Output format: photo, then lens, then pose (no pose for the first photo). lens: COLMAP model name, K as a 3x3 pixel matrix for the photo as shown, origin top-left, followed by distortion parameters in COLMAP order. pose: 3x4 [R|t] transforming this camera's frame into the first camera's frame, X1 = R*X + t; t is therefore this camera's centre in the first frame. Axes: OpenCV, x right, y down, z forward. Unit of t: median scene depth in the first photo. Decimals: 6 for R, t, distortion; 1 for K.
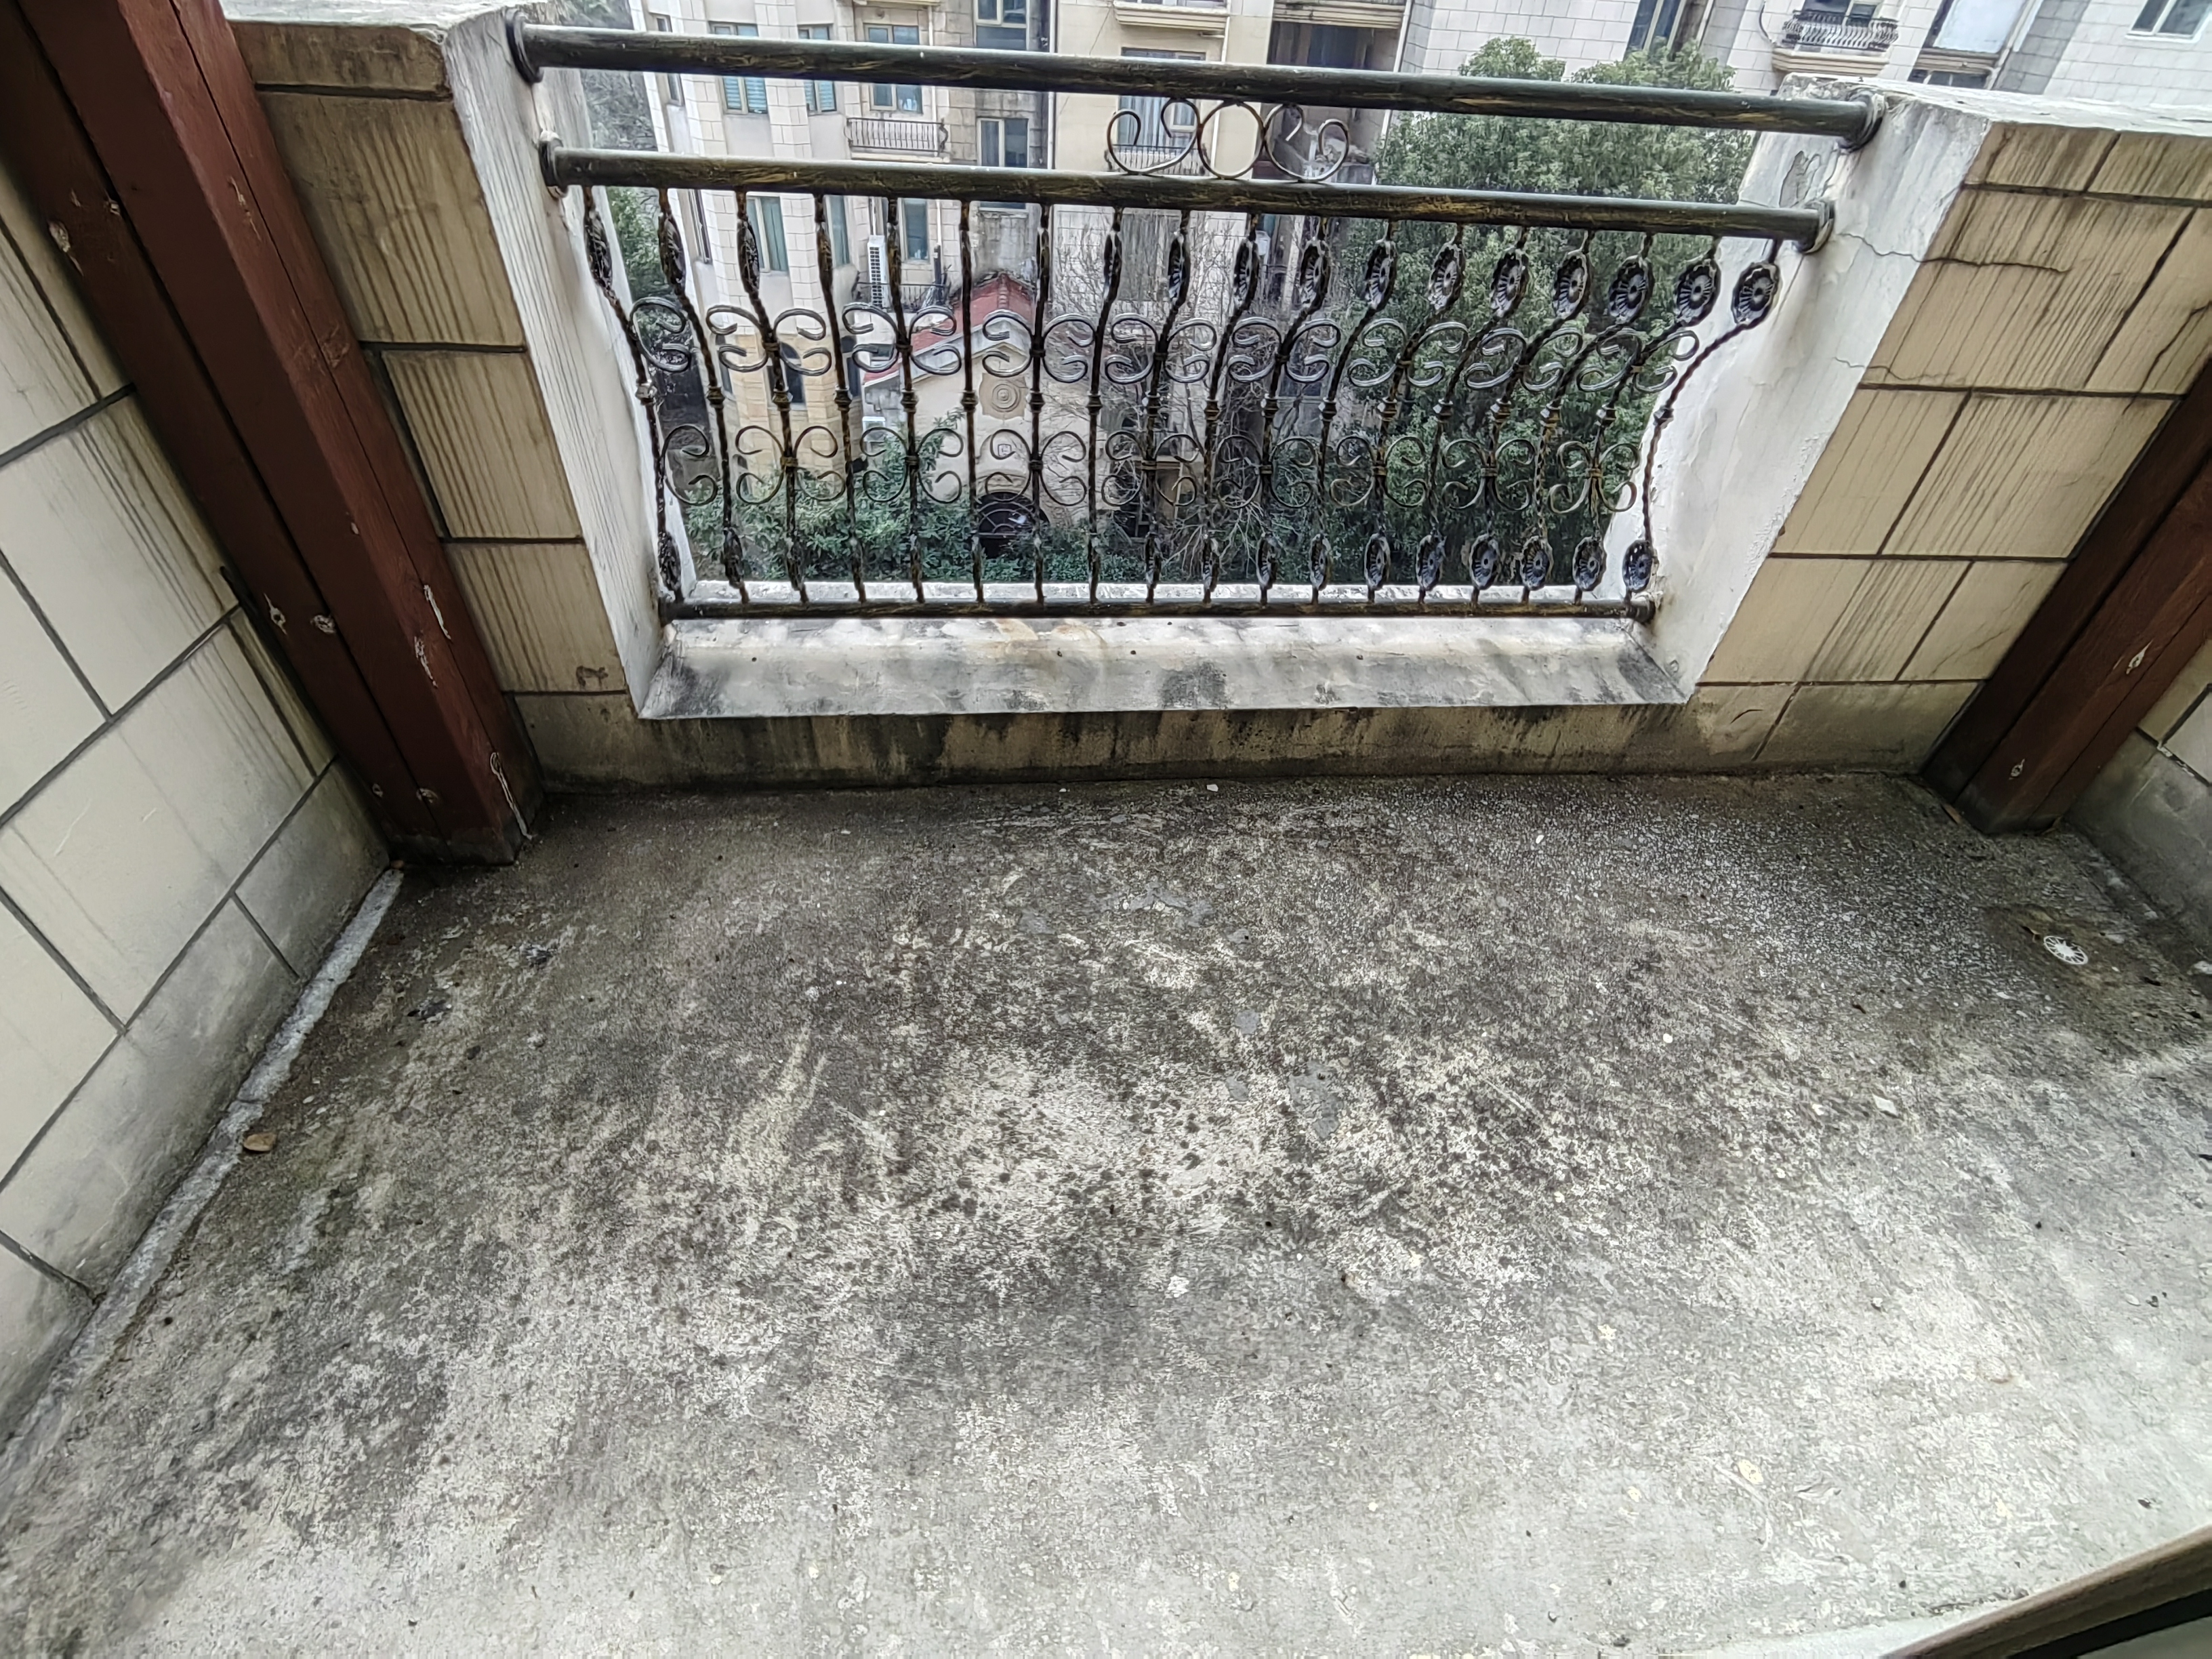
lens RADIAL K [[1030.8, 0, 1115.6], [0, 1030.8, 834.9], [0, 0, 1]] dist [-0.003806, -0.001706]
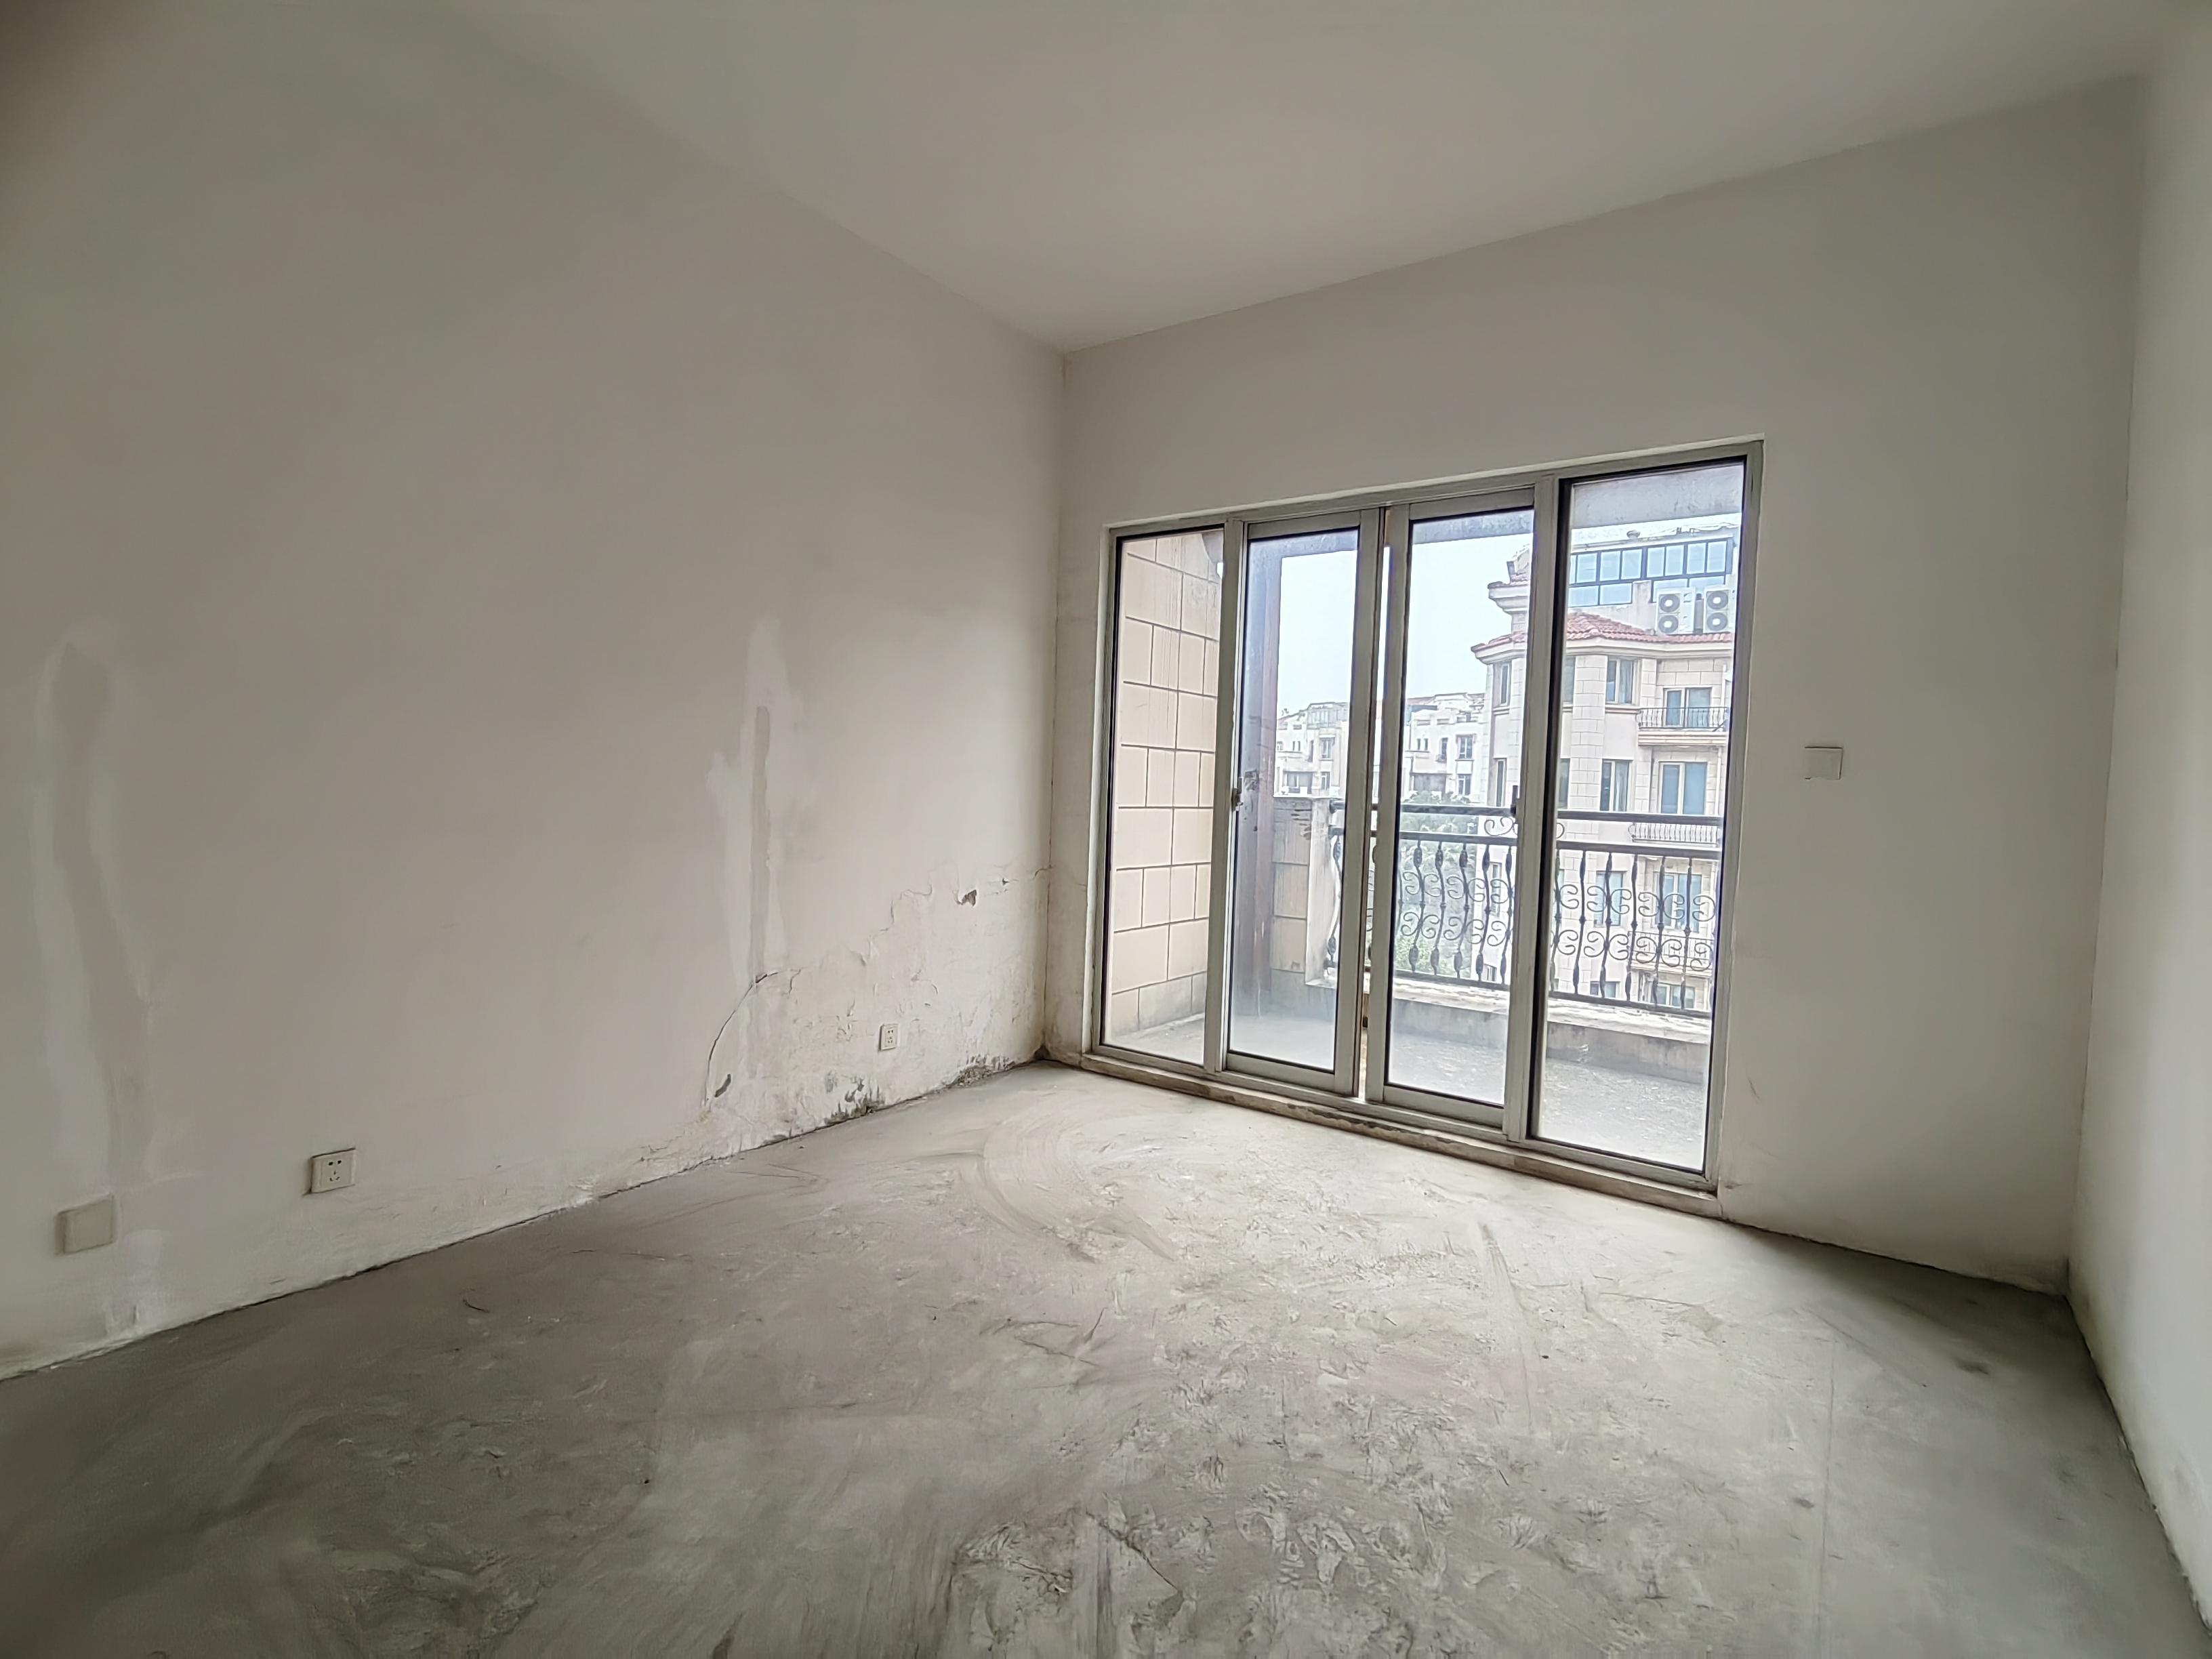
lens RADIAL K [[1030.8, 0, 1096.0], [0, 1030.8, 830.3], [0, 0, 1]] dist [-0.003806, -0.001706]
pose [[0.755040, 0.005758, -0.655653, 1.214221], [-0.409835, 0.784695, -0.465068, 1.386494], [0.511810, 0.619855, 0.594836, -1.603410]]
